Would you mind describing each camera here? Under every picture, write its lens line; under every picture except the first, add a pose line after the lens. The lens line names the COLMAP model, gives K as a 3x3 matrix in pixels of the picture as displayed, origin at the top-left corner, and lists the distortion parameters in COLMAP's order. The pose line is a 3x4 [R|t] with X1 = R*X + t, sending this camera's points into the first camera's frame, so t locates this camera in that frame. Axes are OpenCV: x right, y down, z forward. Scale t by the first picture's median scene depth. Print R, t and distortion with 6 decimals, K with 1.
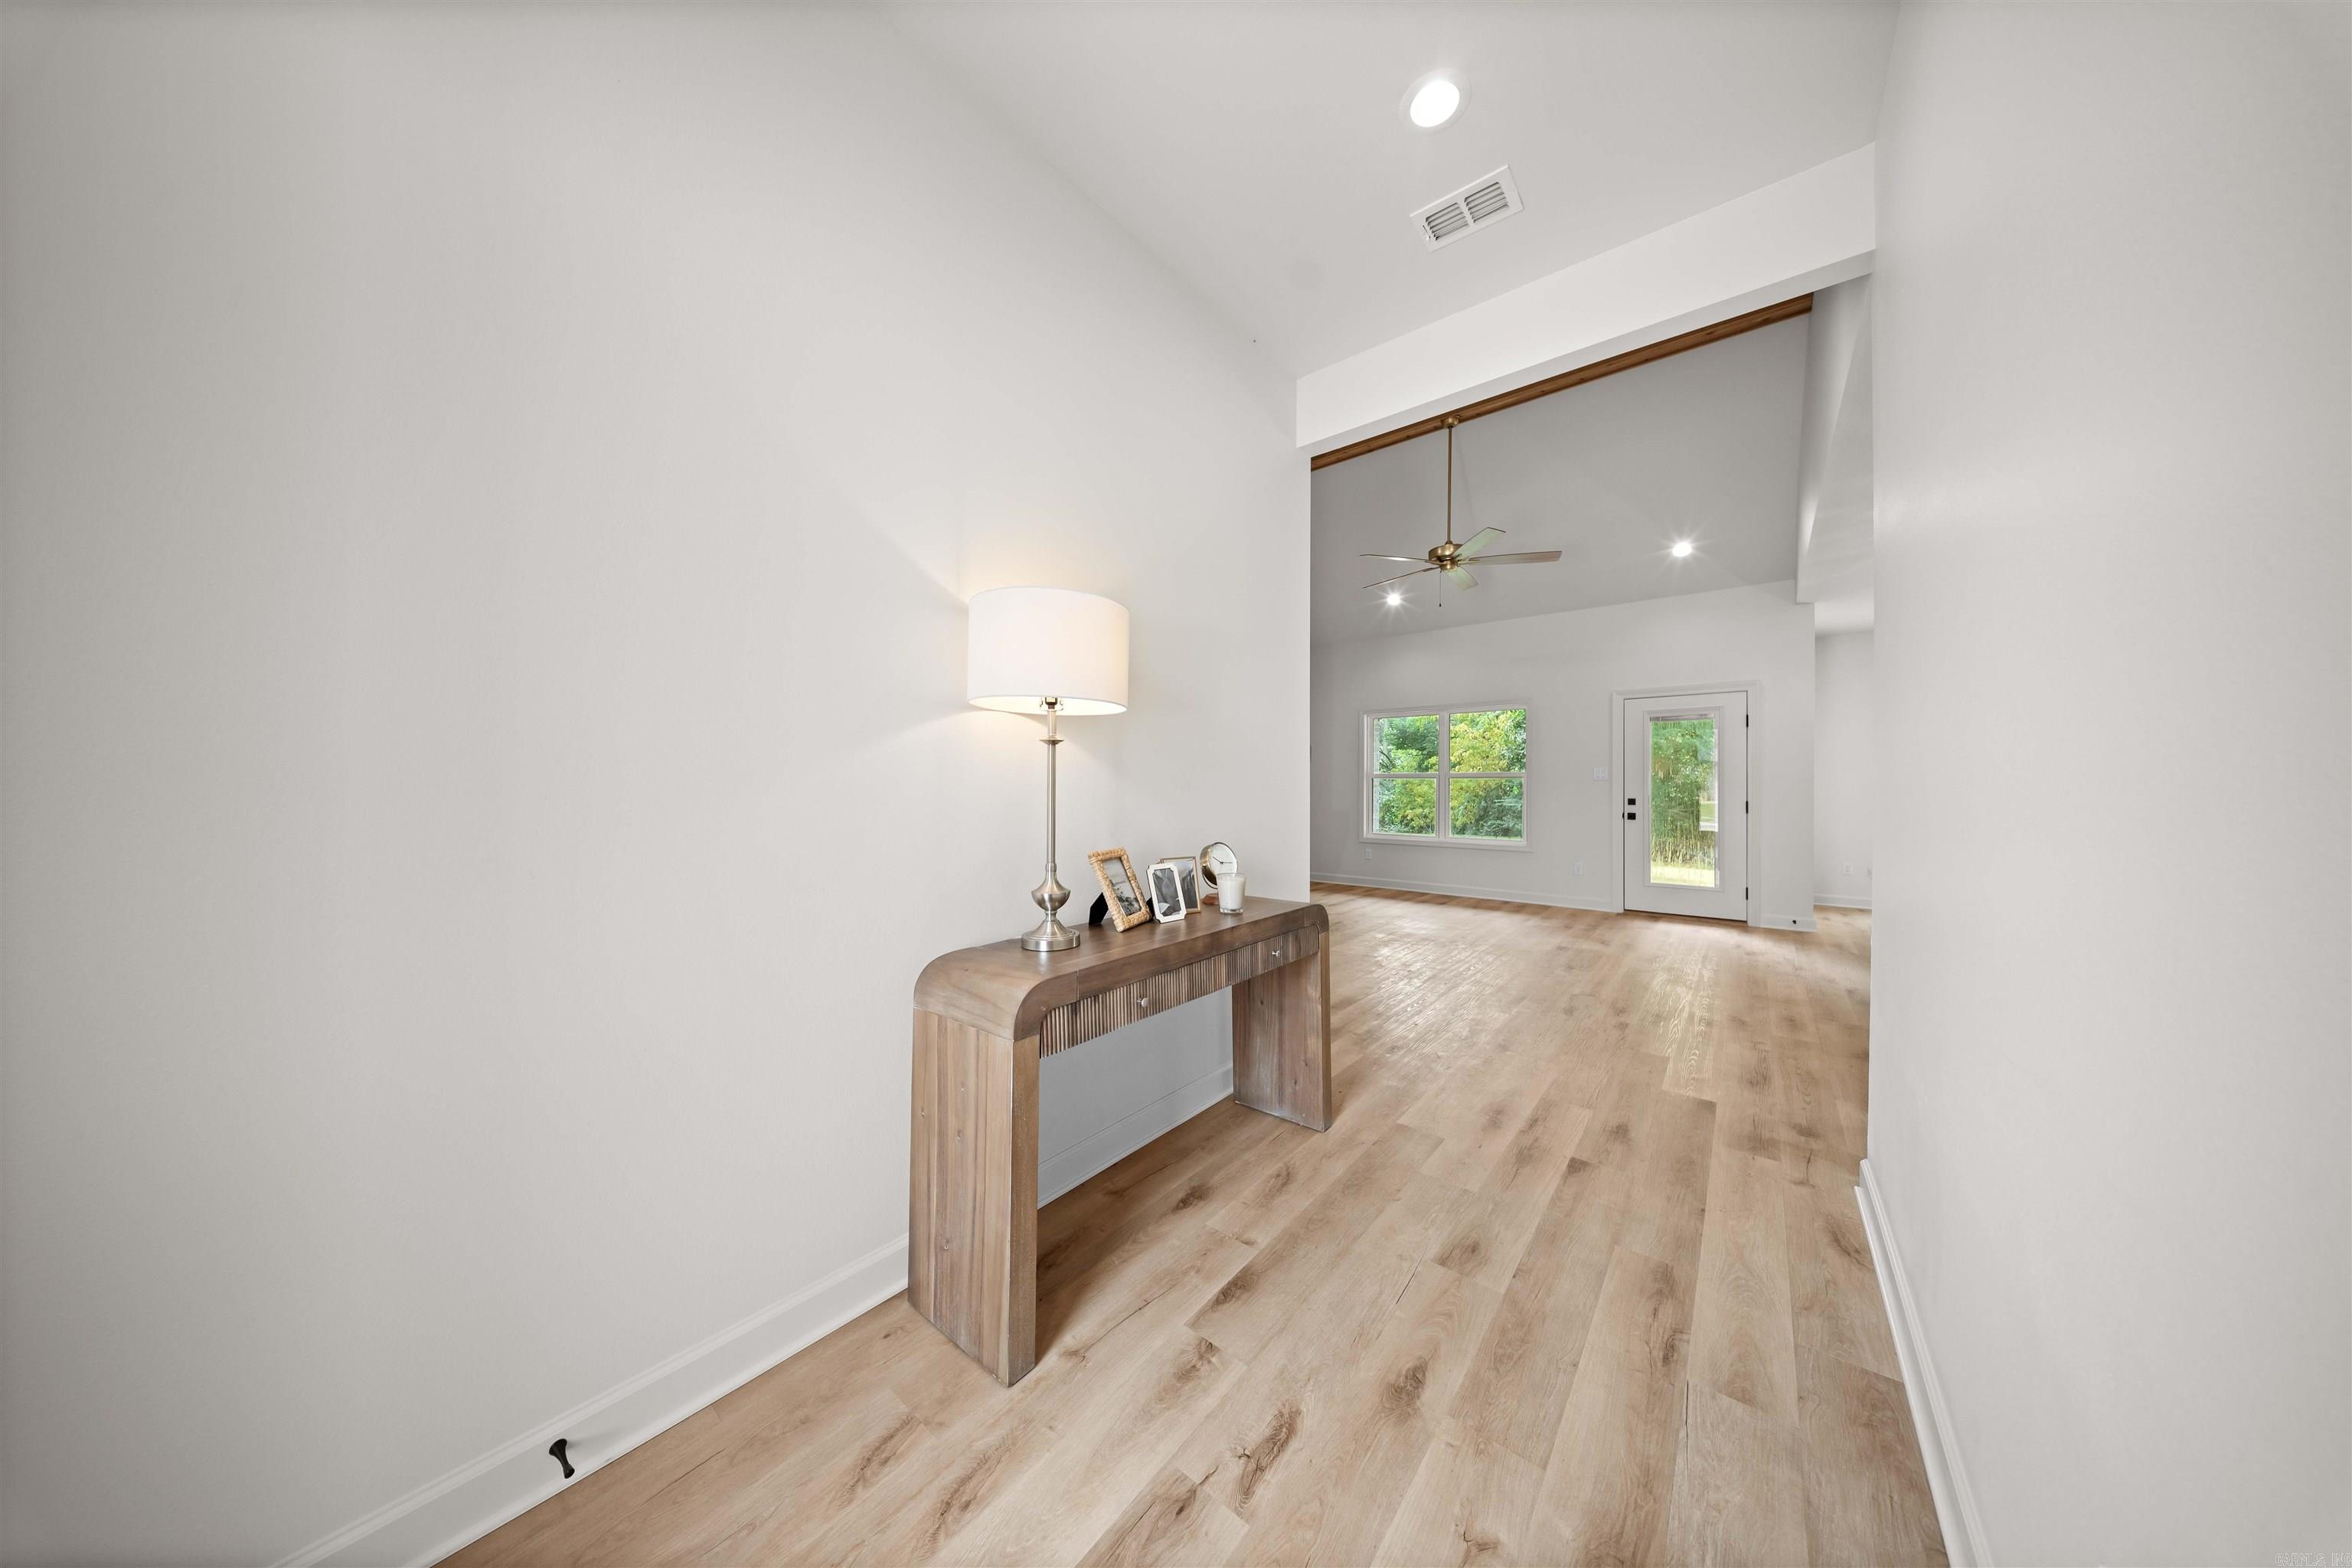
lens RADIAL K [[692.5, 0, 1180.3], [0, 692.5, 785.8], [0, 0, 1]] dist [0.013101, -0.007385]
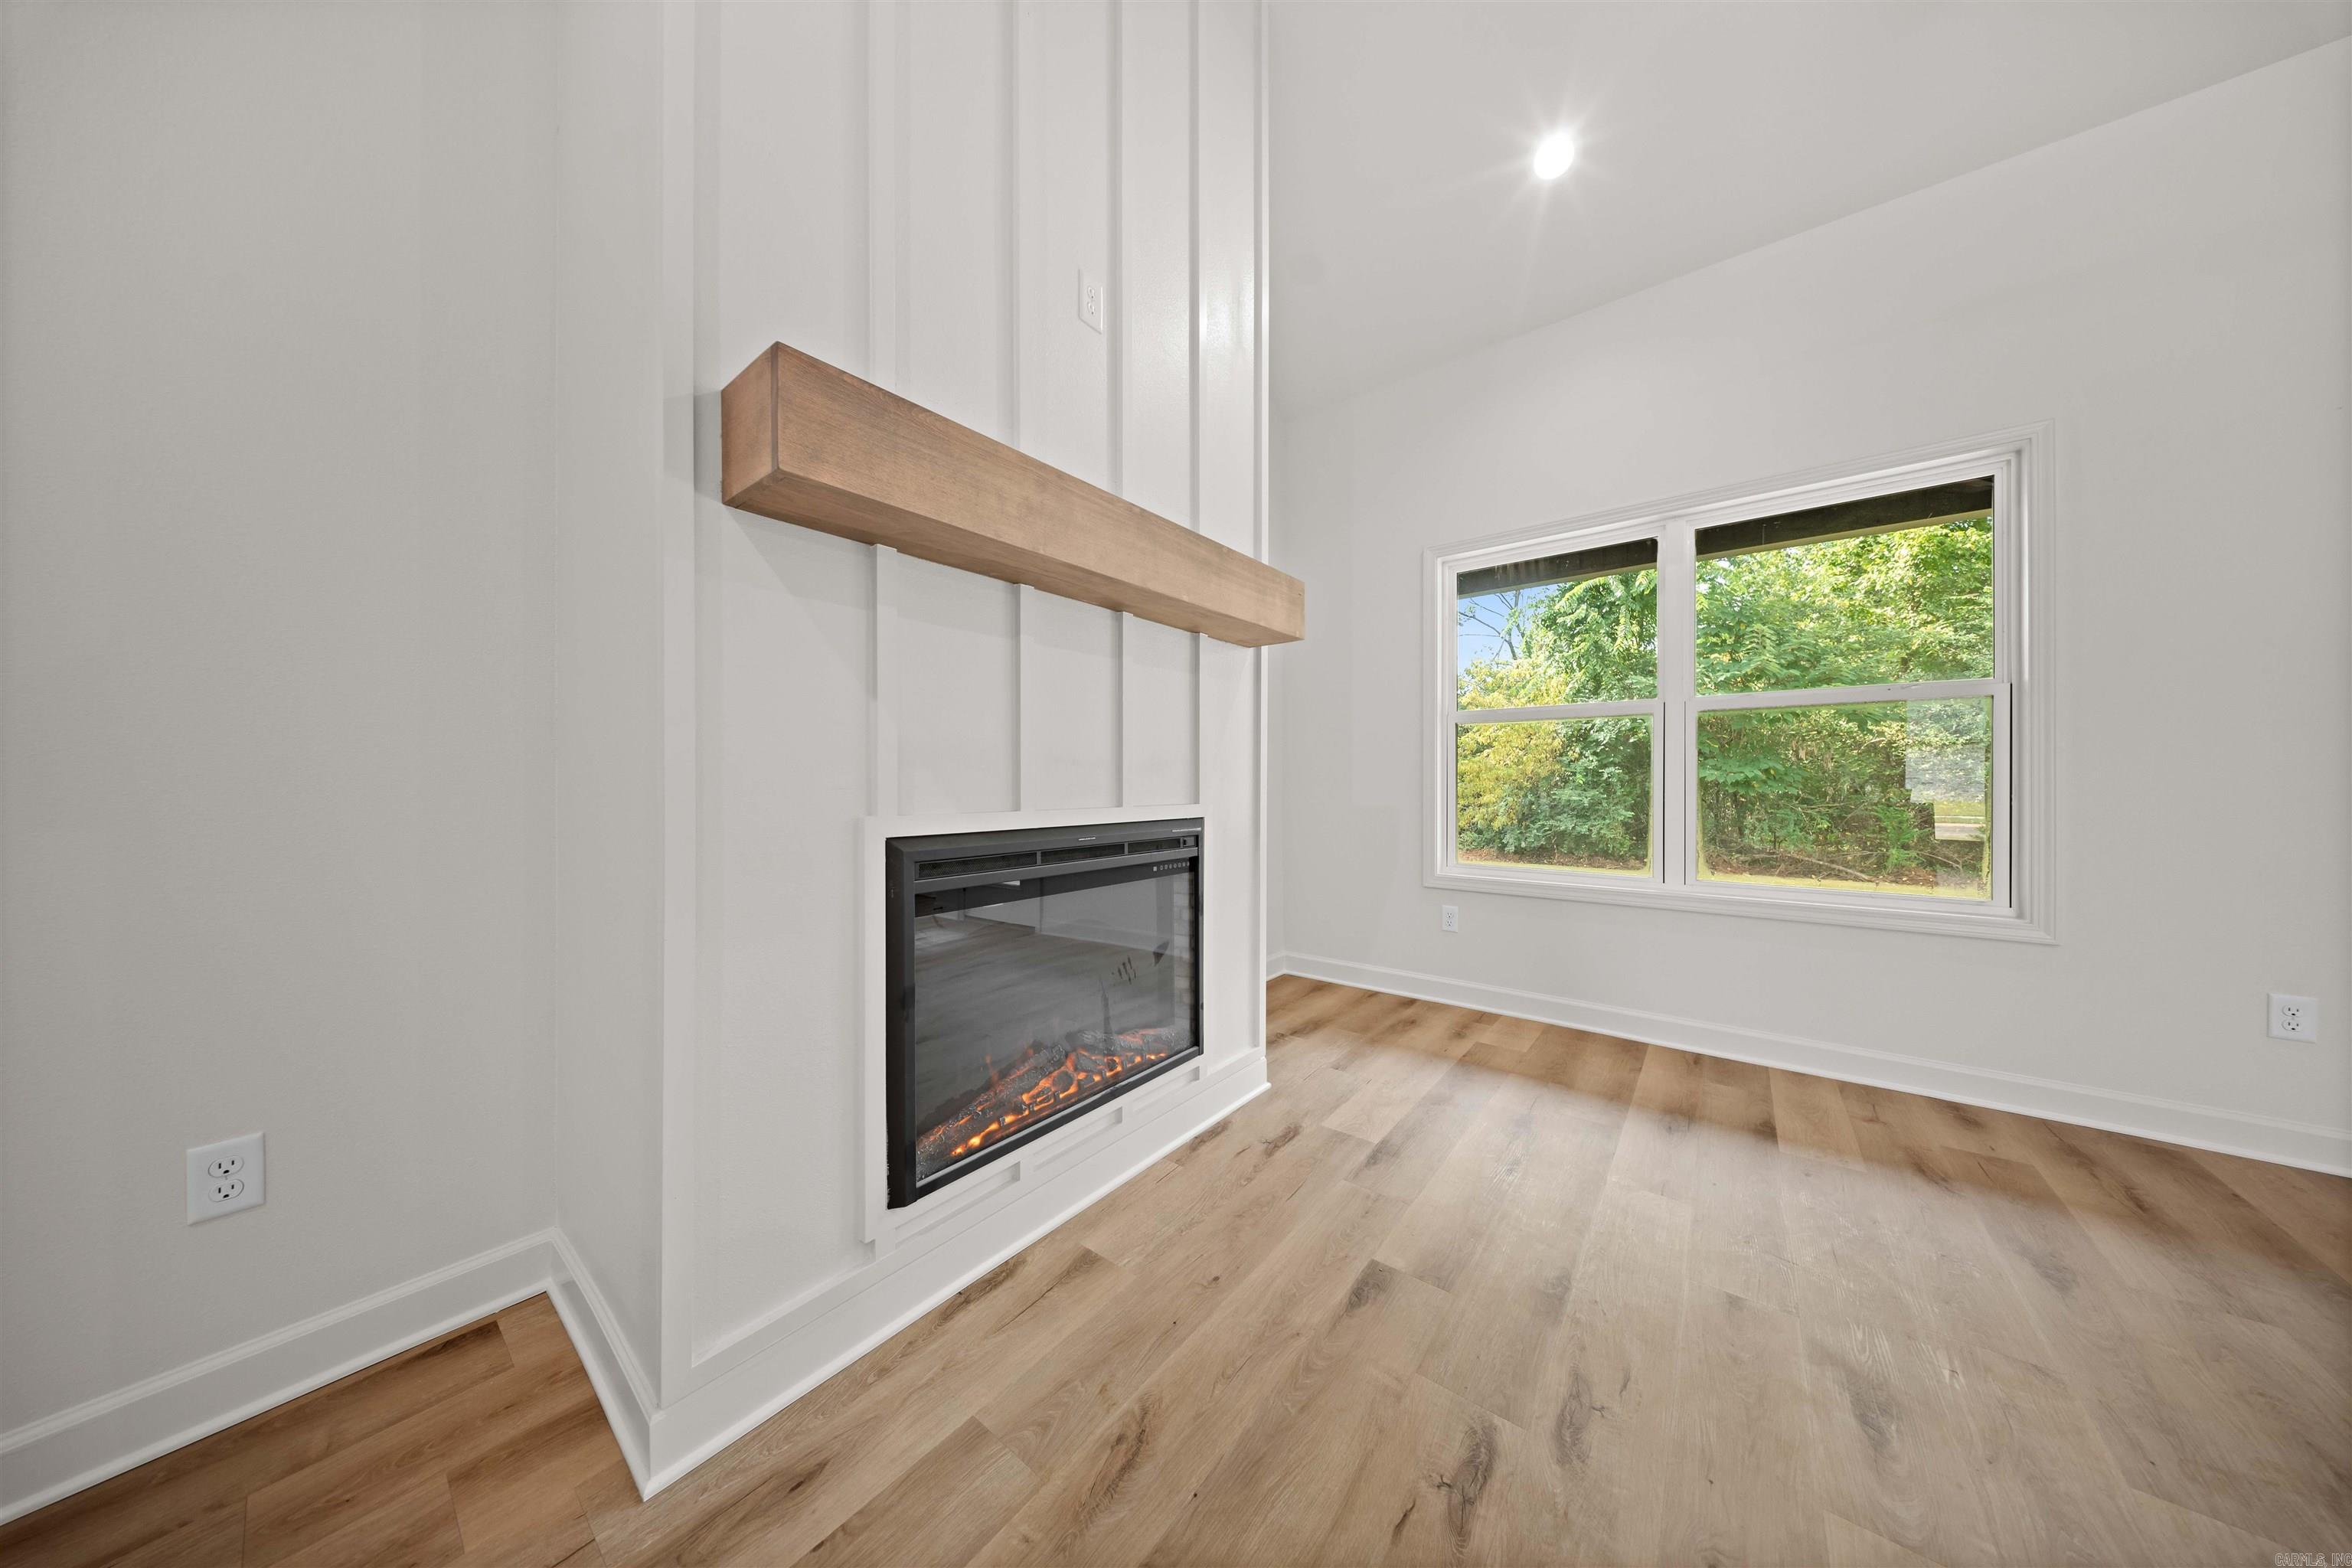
lens RADIAL K [[692.3, 0, 1168.1], [0, 692.3, 783.6], [0, 0, 1]] dist [0.000017, -0.000017]
pose [[0.999984, -0.005370, 0.001919, 0.484230], [0.005374, 0.999983, -0.002408, 0.095481], [-0.001906, 0.002418, 0.999995, 2.526243]]
